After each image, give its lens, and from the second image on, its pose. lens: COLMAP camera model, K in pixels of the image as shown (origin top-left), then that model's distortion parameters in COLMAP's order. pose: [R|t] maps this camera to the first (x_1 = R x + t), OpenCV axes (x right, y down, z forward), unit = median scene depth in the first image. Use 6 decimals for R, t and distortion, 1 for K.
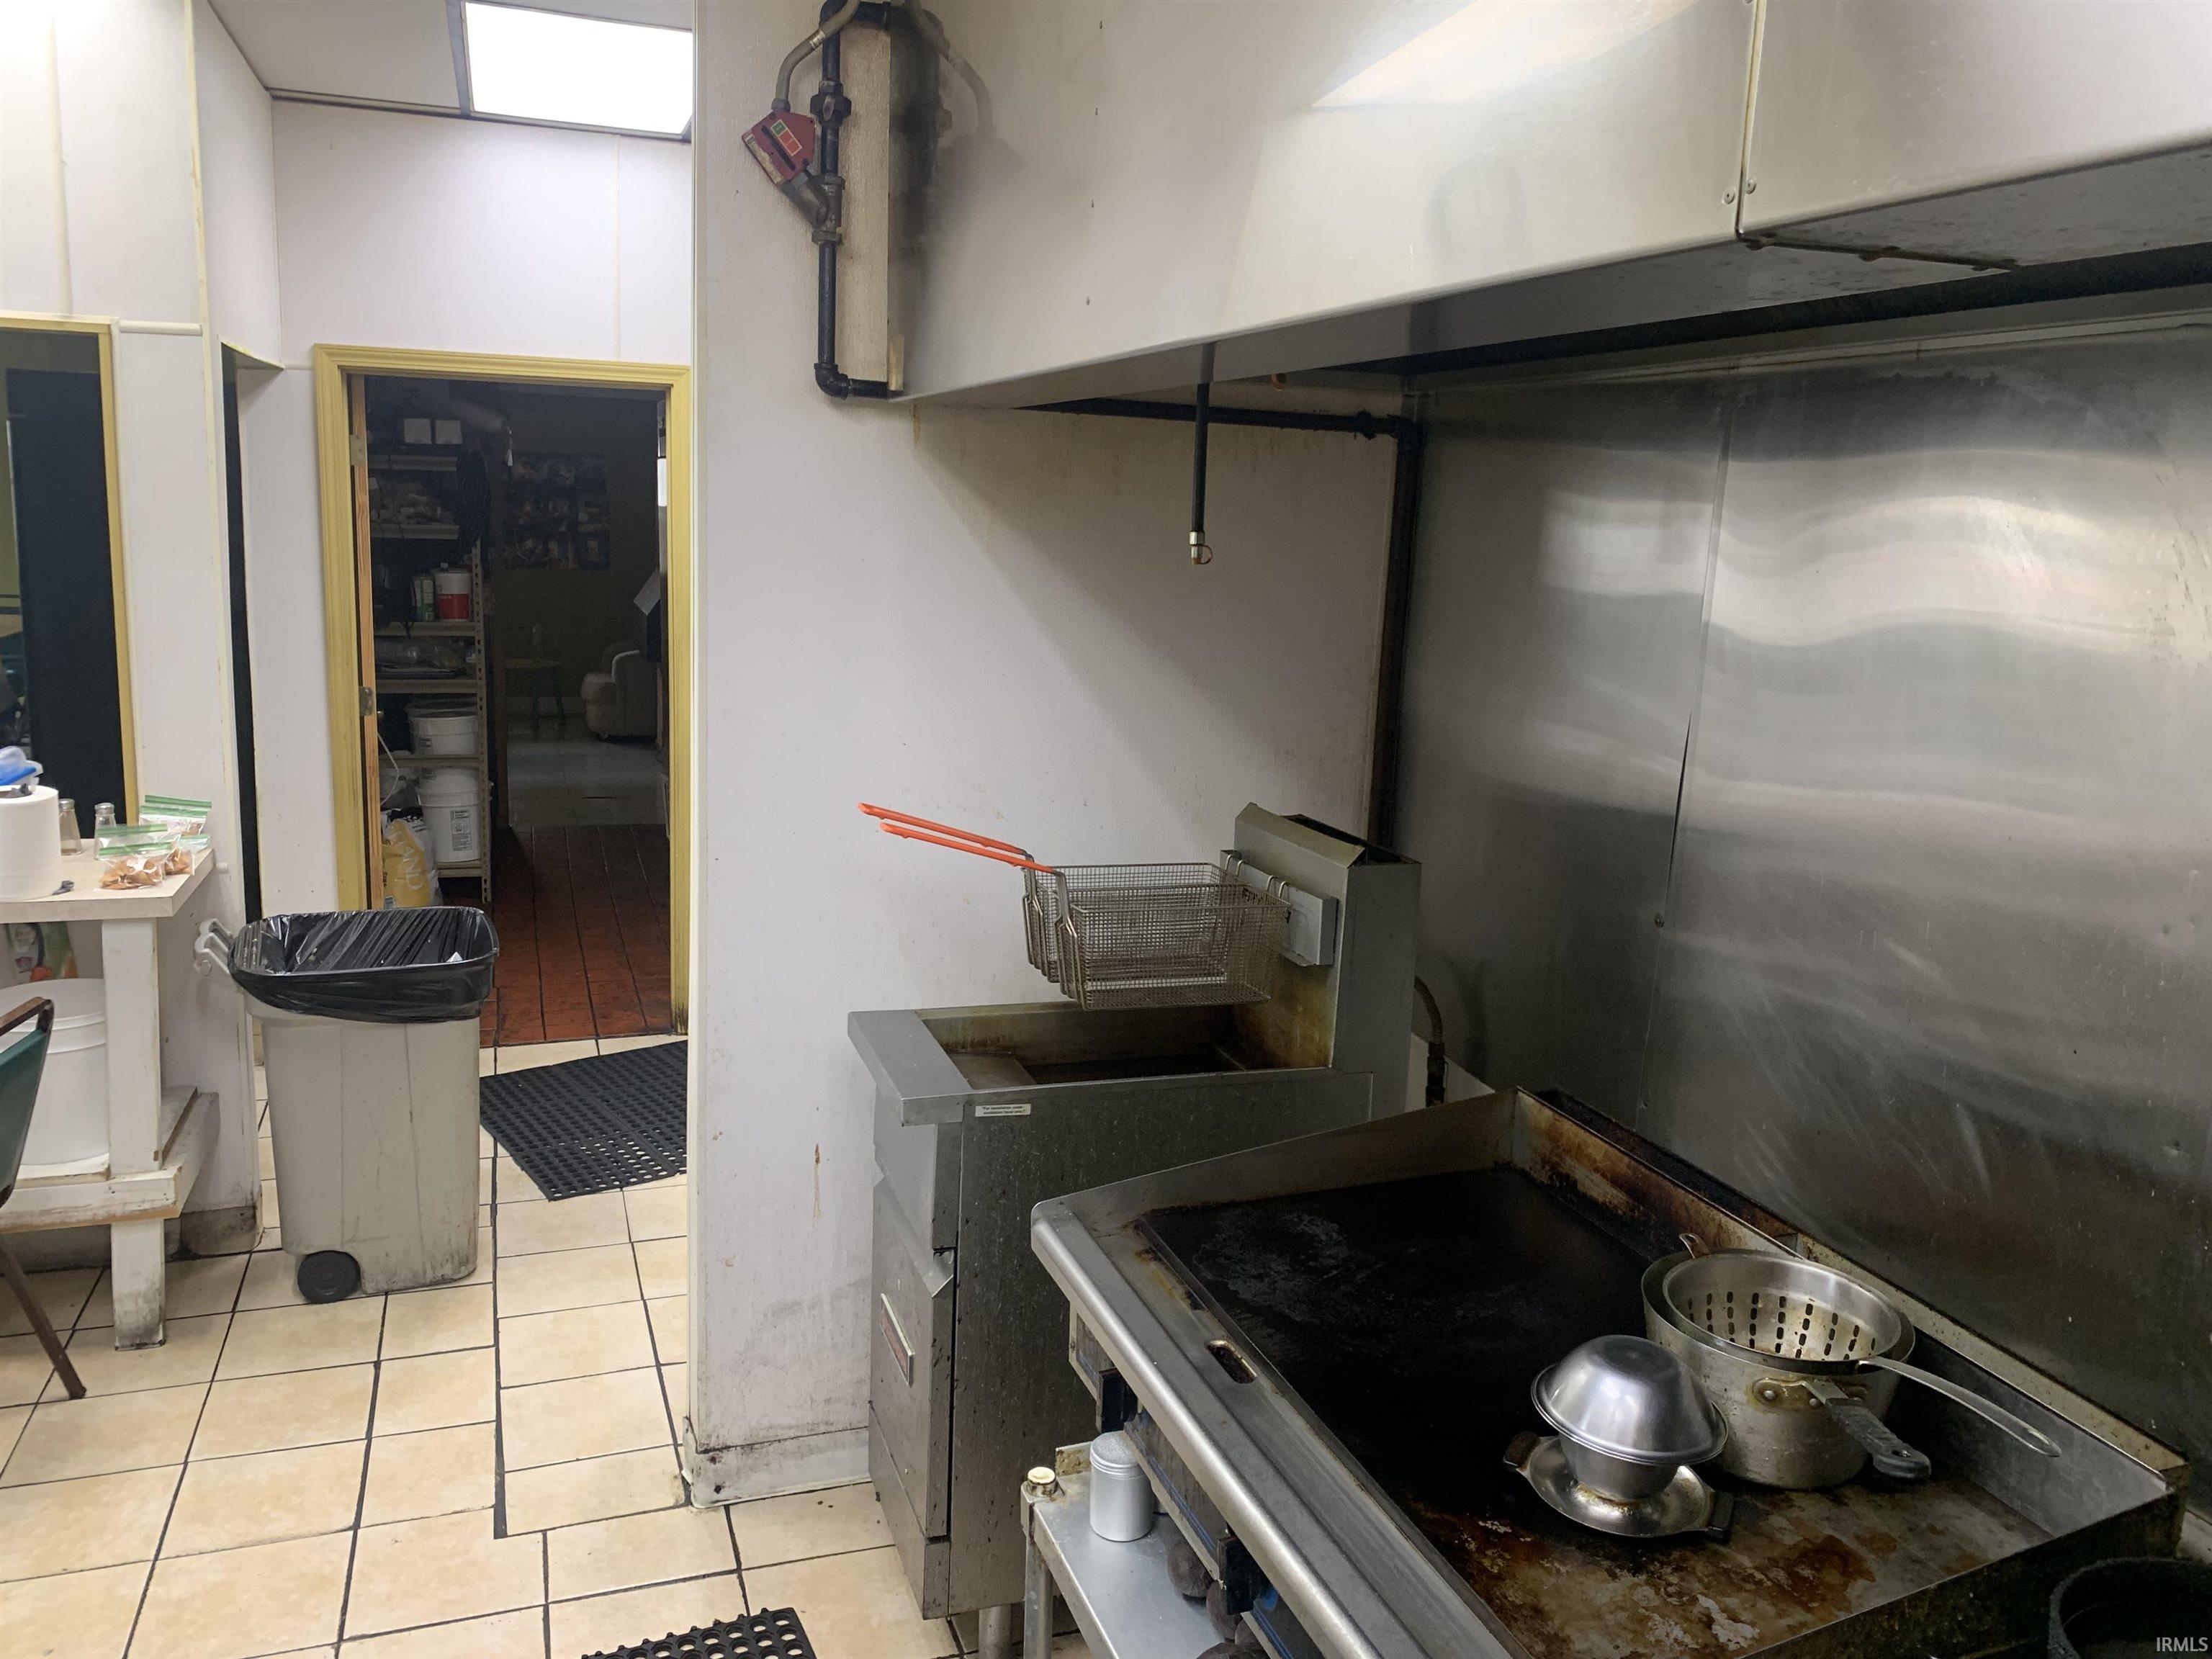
lens RADIAL K [[1733.9, 0, 1106.0], [0, 1733.9, 829.5], [0, 0, 1]] dist [0.154029, -0.358346]
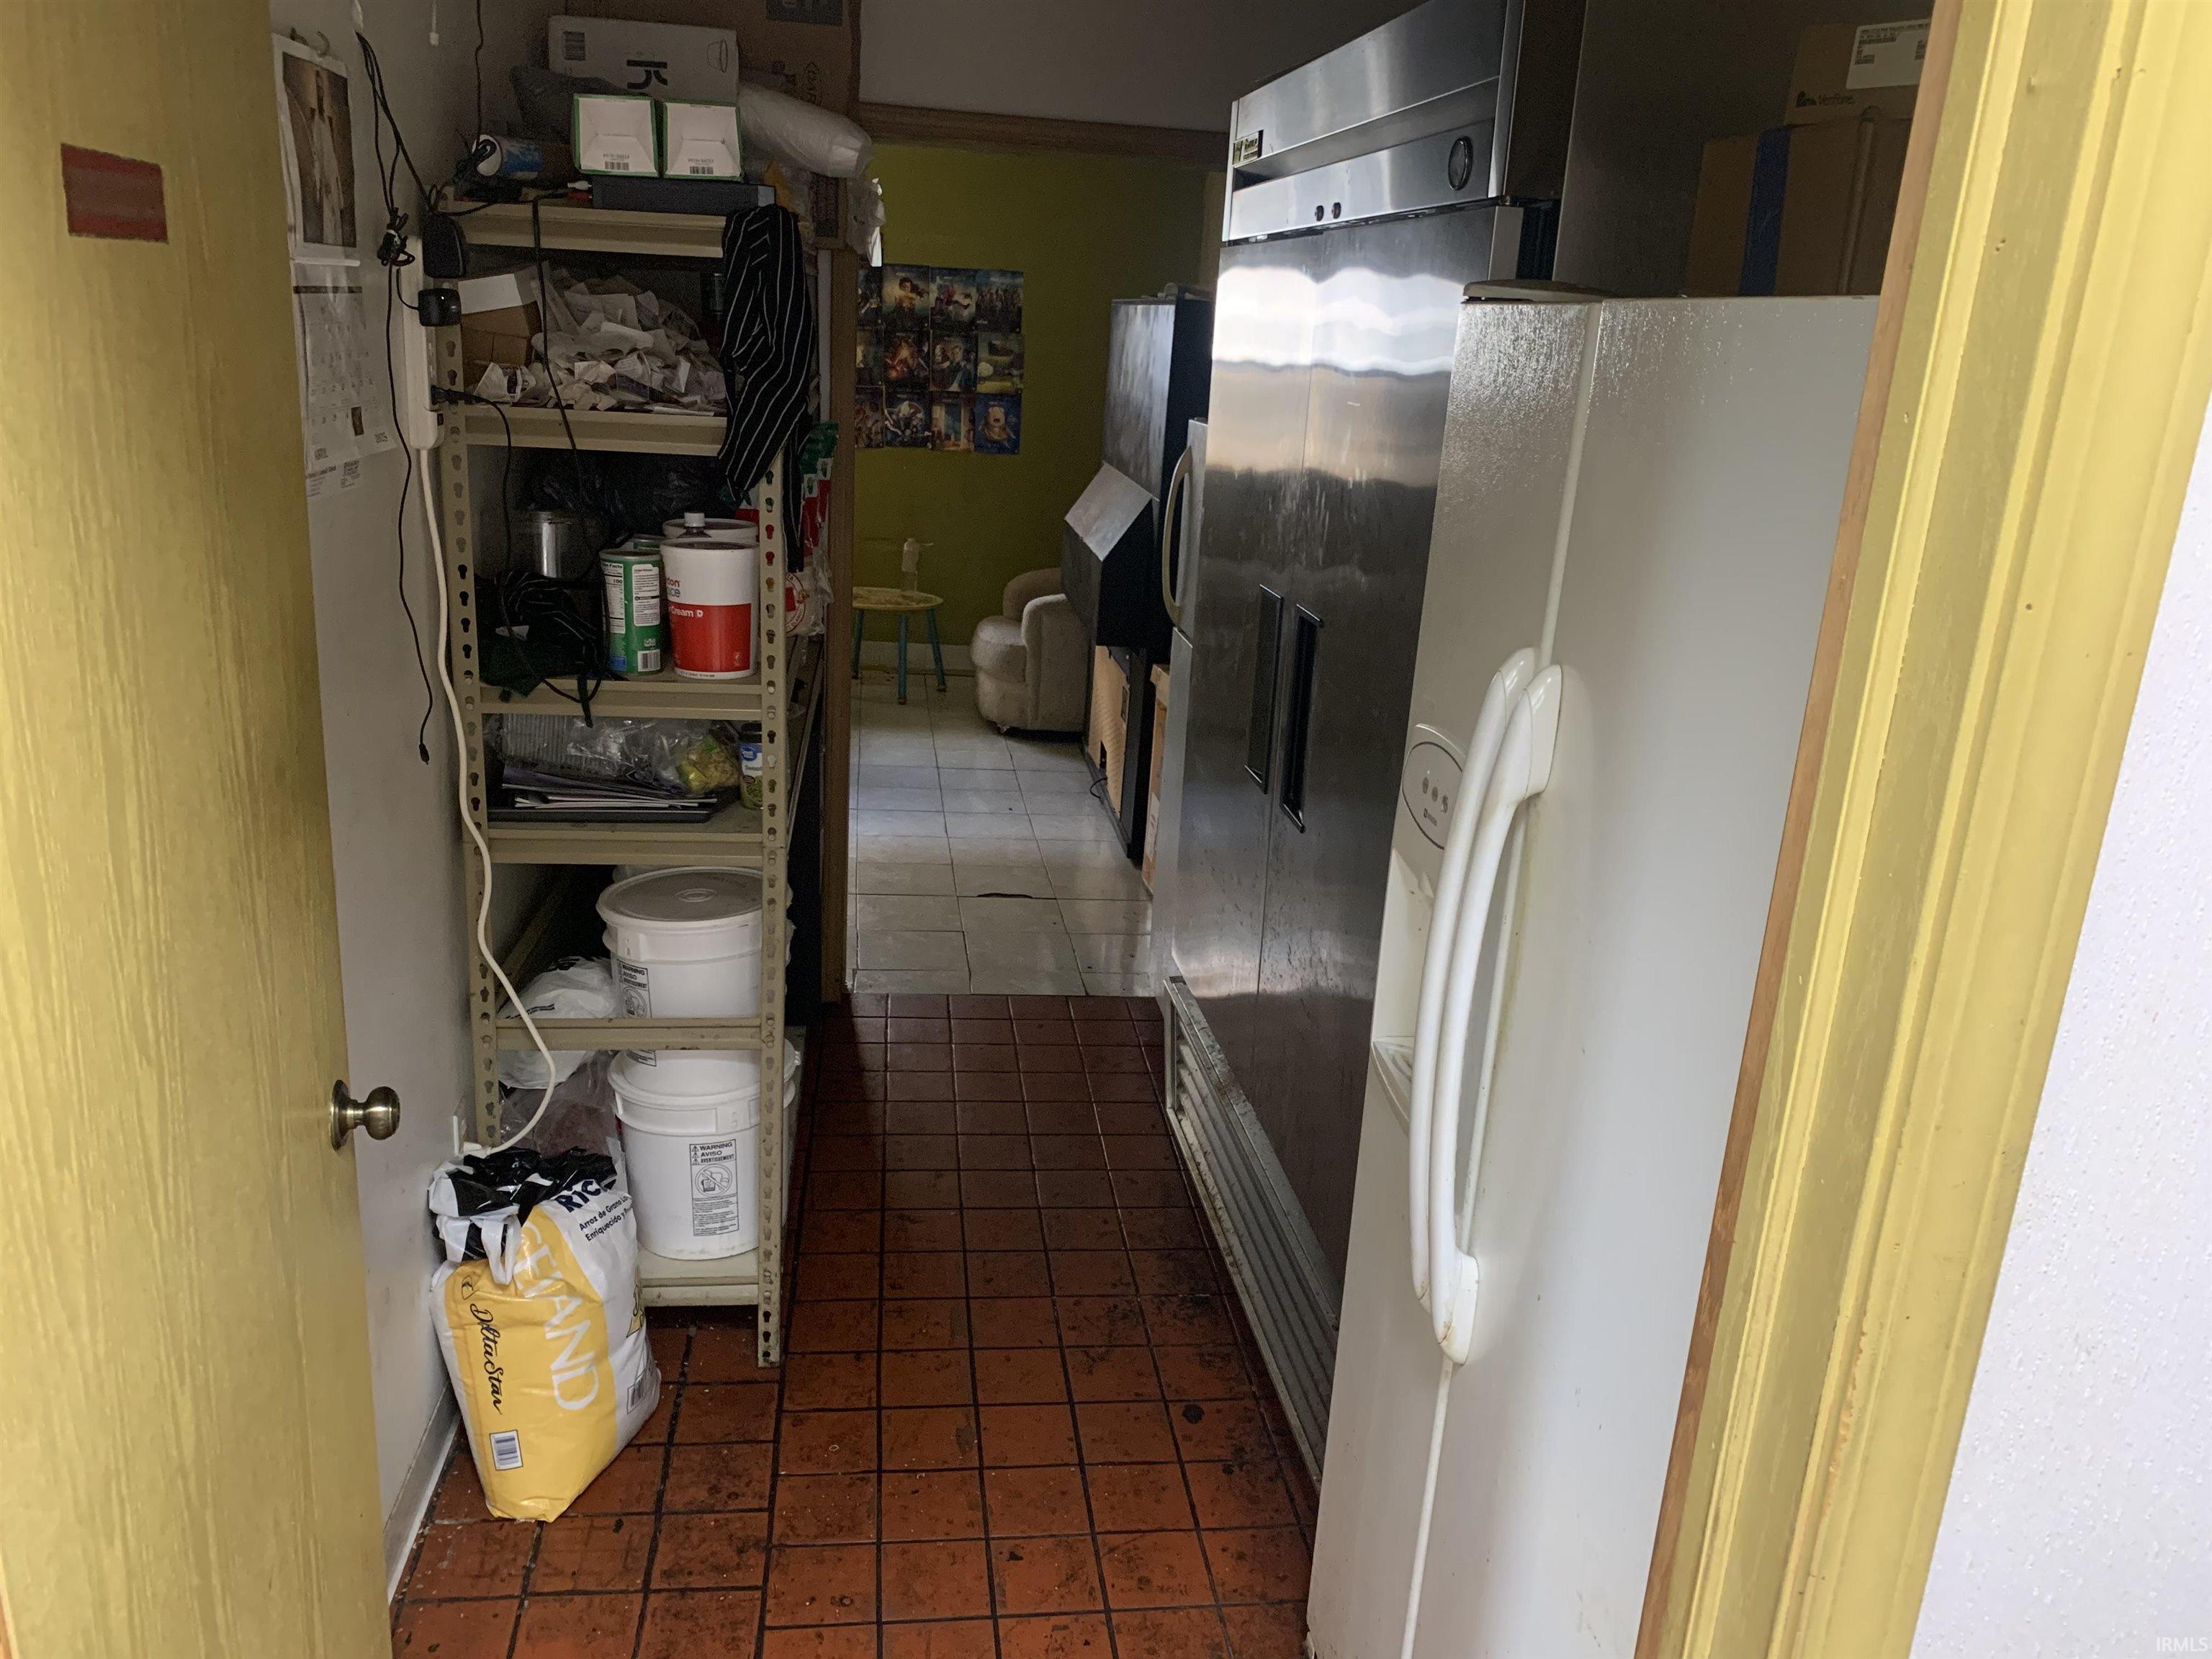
lens RADIAL K [[1733.9, 0, 1106.0], [0, 1733.9, 829.5], [0, 0, 1]] dist [0.154029, -0.358346]
pose [[0.979779, 0.070026, -0.187429, -0.184571], [-0.053990, 0.994536, 0.089343, -0.105332], [0.192661, -0.077418, 0.978207, 0.555274]]
